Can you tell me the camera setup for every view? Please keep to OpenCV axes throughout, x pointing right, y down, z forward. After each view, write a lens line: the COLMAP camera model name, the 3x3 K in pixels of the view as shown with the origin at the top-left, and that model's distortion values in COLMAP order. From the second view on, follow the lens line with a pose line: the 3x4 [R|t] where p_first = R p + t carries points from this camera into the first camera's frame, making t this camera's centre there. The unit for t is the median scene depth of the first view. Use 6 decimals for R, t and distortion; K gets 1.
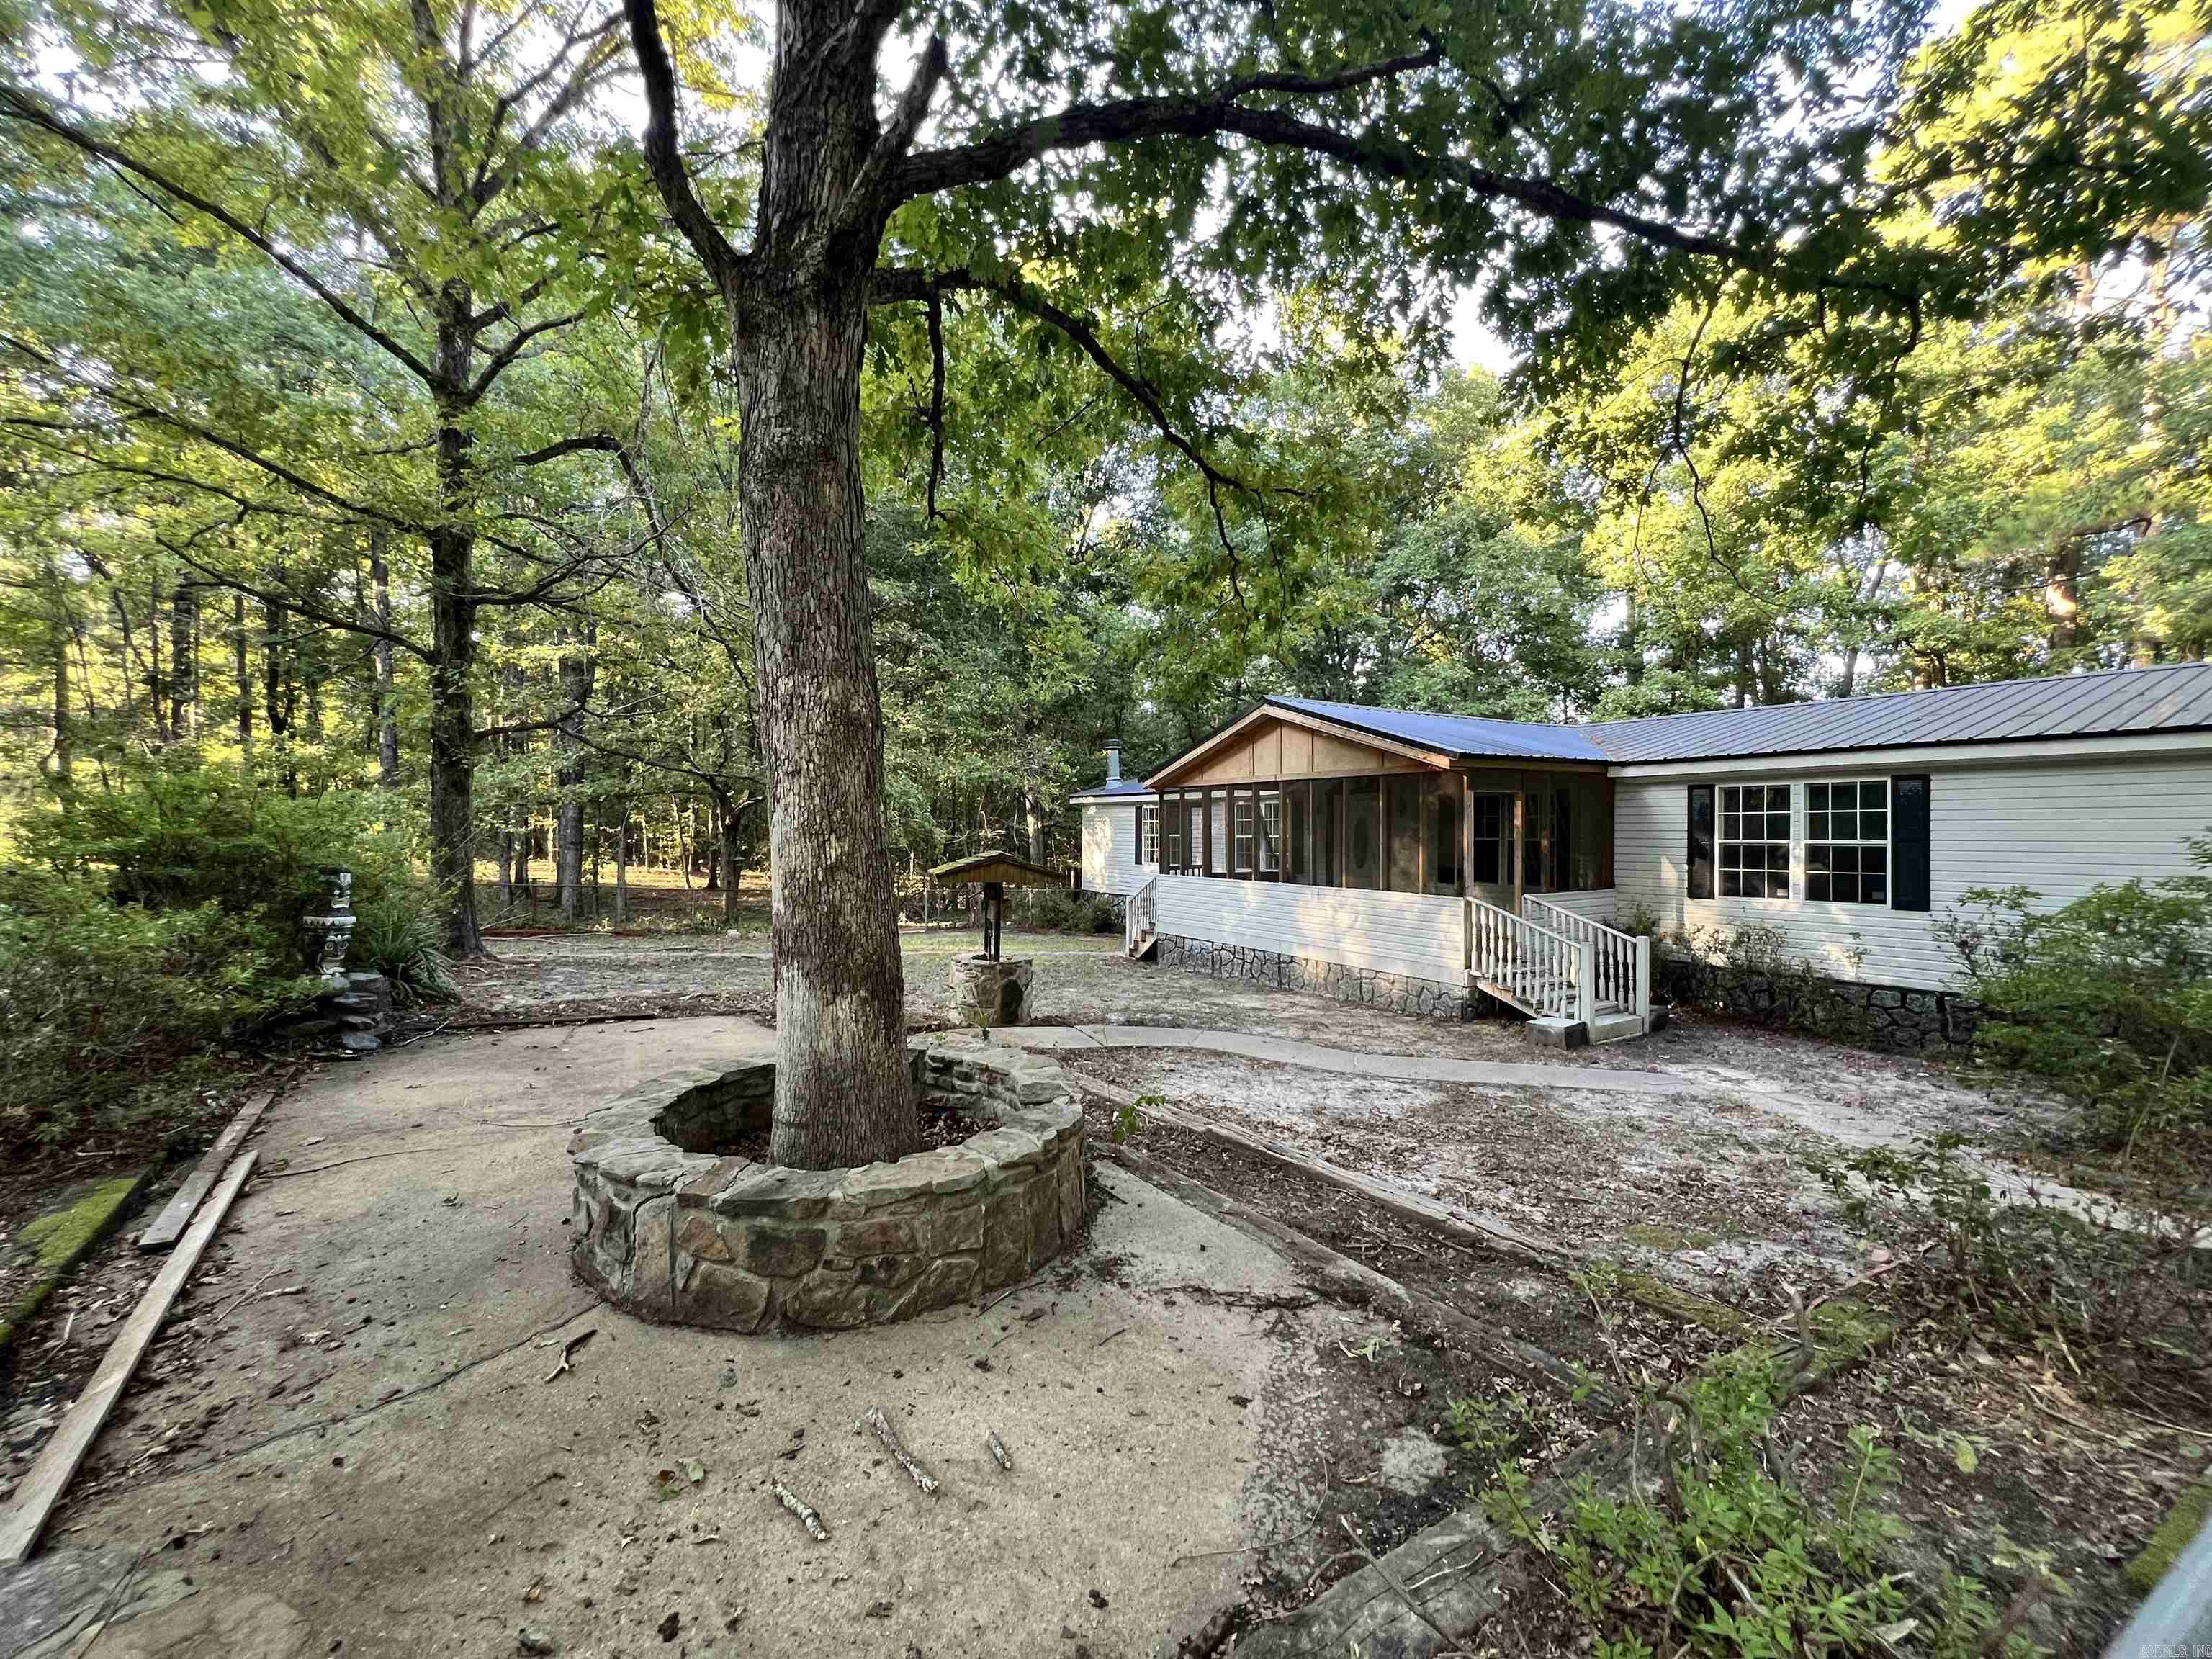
lens RADIAL K [[885.9, 0, 1111.4], [0, 885.9, 833.5], [0, 0, 1]] dist [-0.000450, 0.000323]
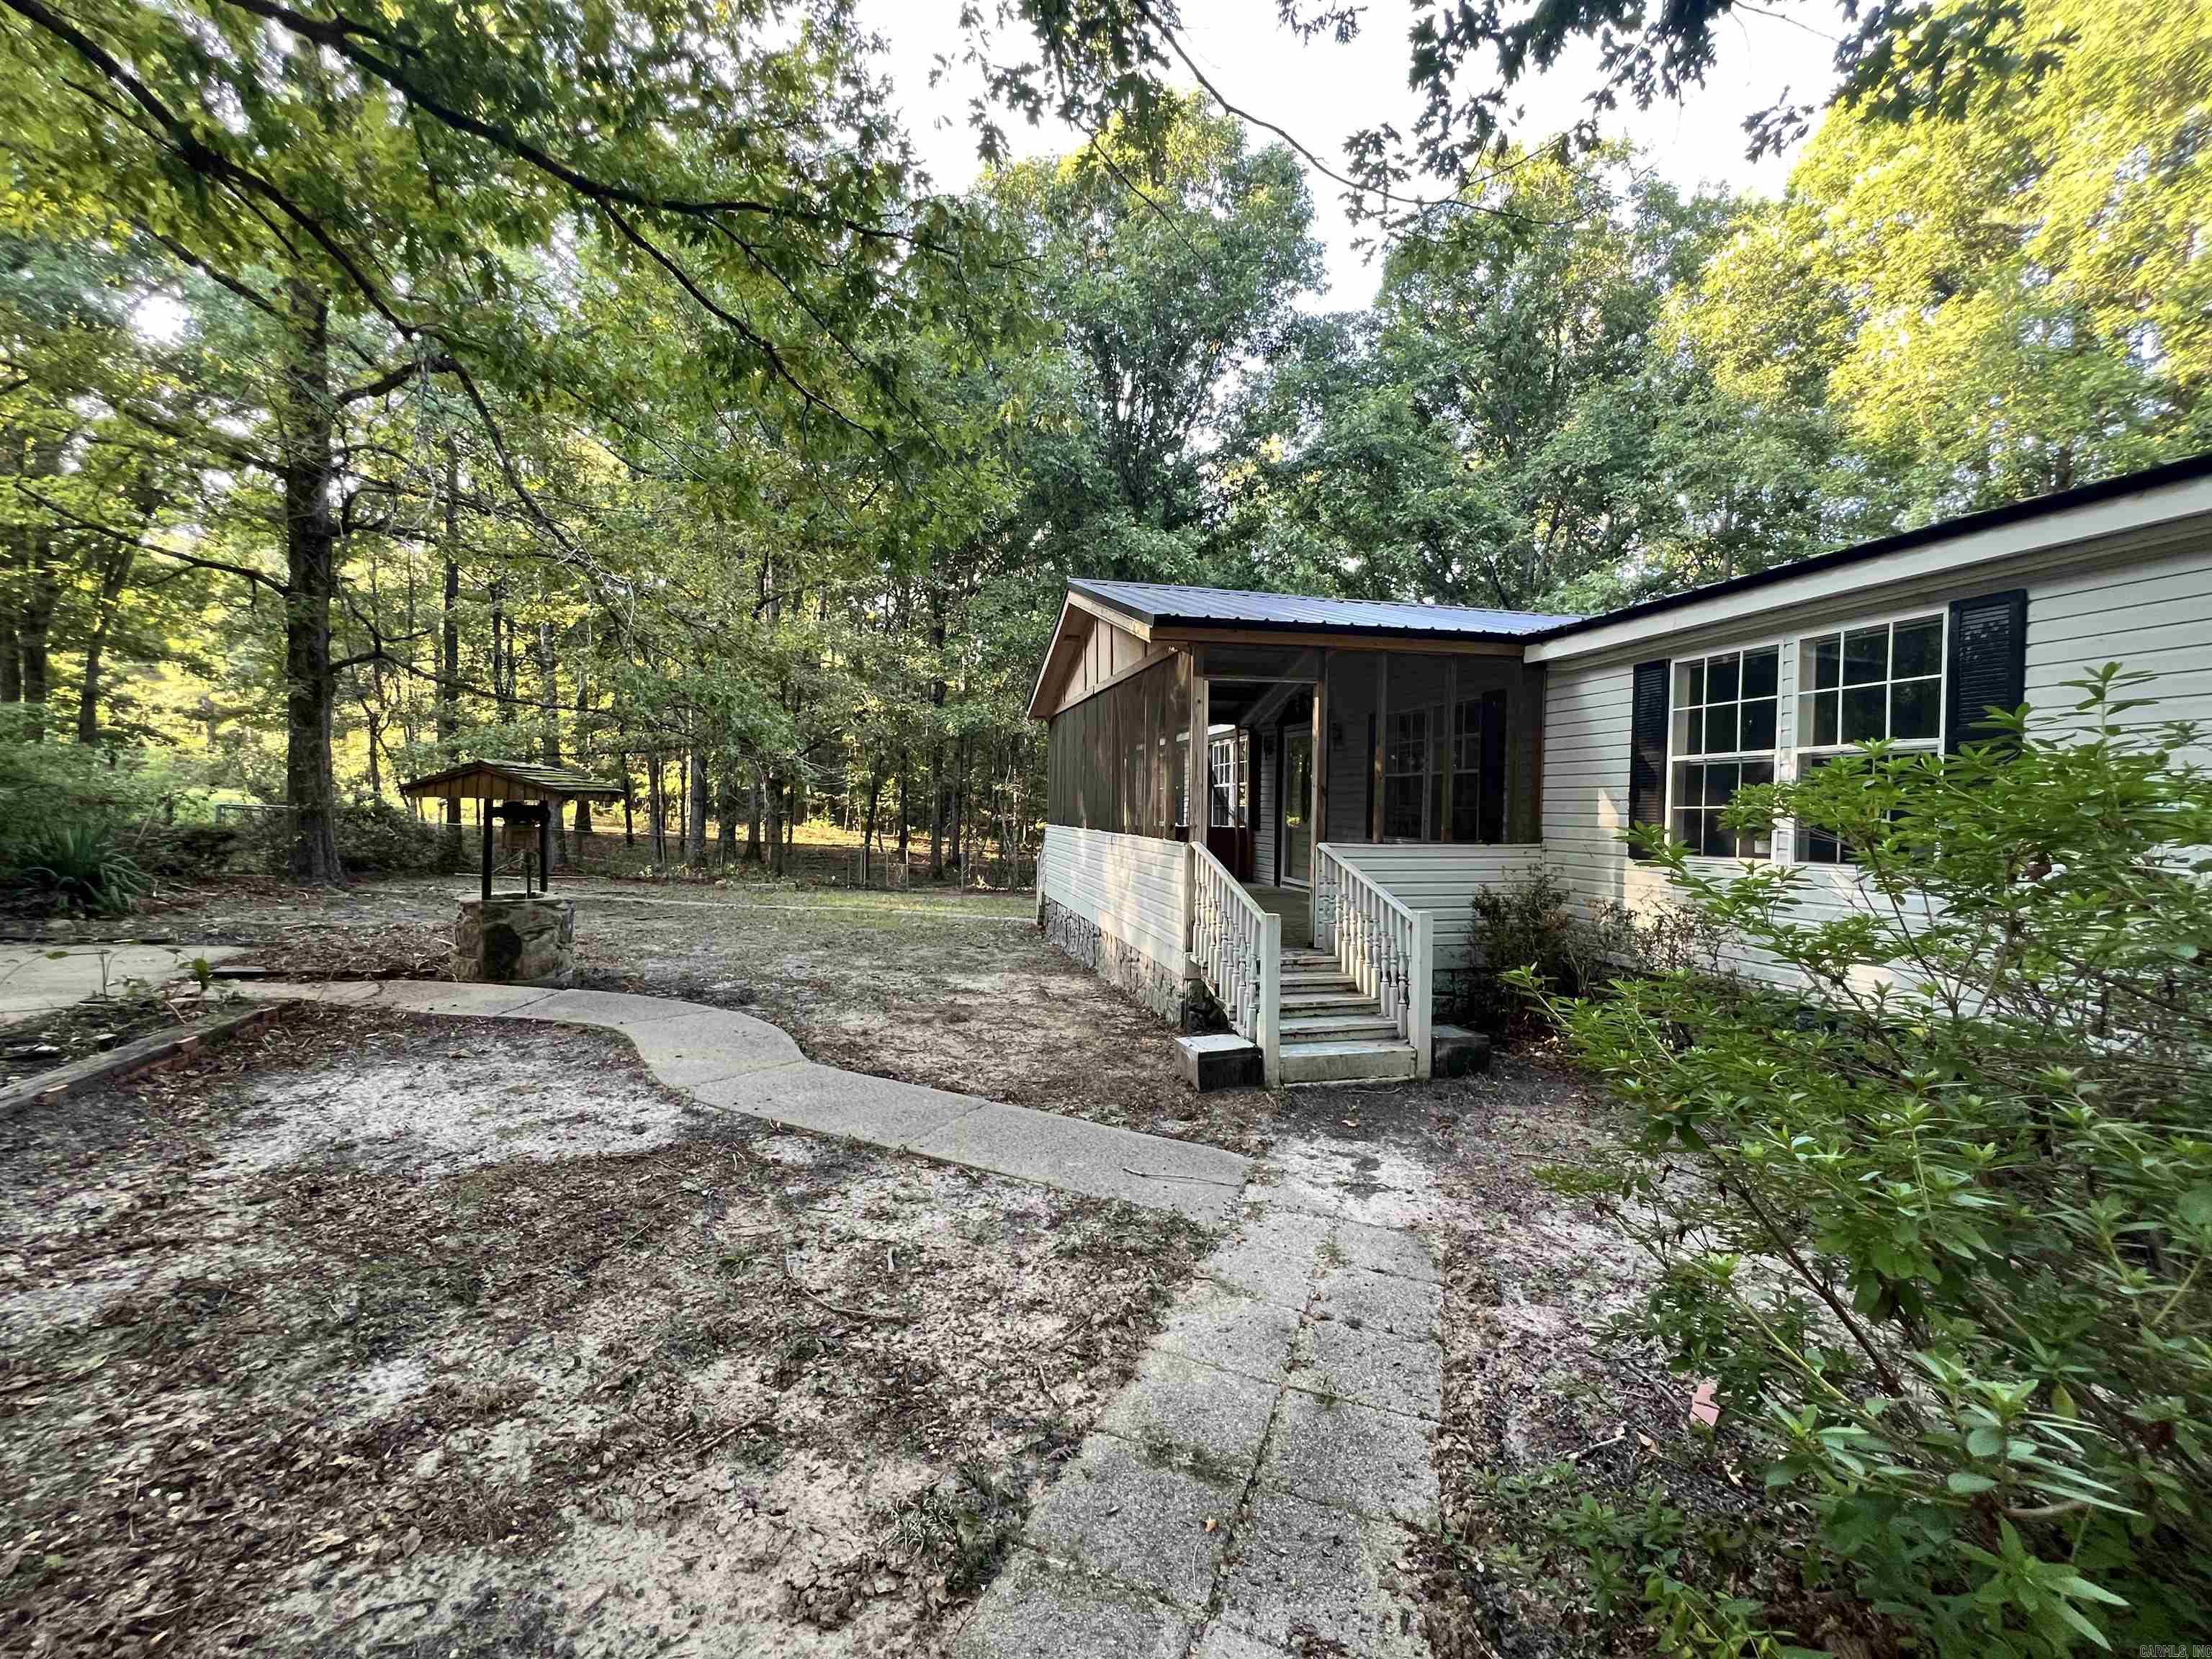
lens RADIAL K [[885.9, 0, 1105.0], [0, 885.9, 829.4], [0, 0, 1]] dist [-0.000450, 0.000323]
pose [[0.948649, 0.019026, -0.315759, 0.780826], [-0.012697, 0.999675, 0.022088, 0.069383], [0.316077, -0.016944, 0.948582, 0.516018]]
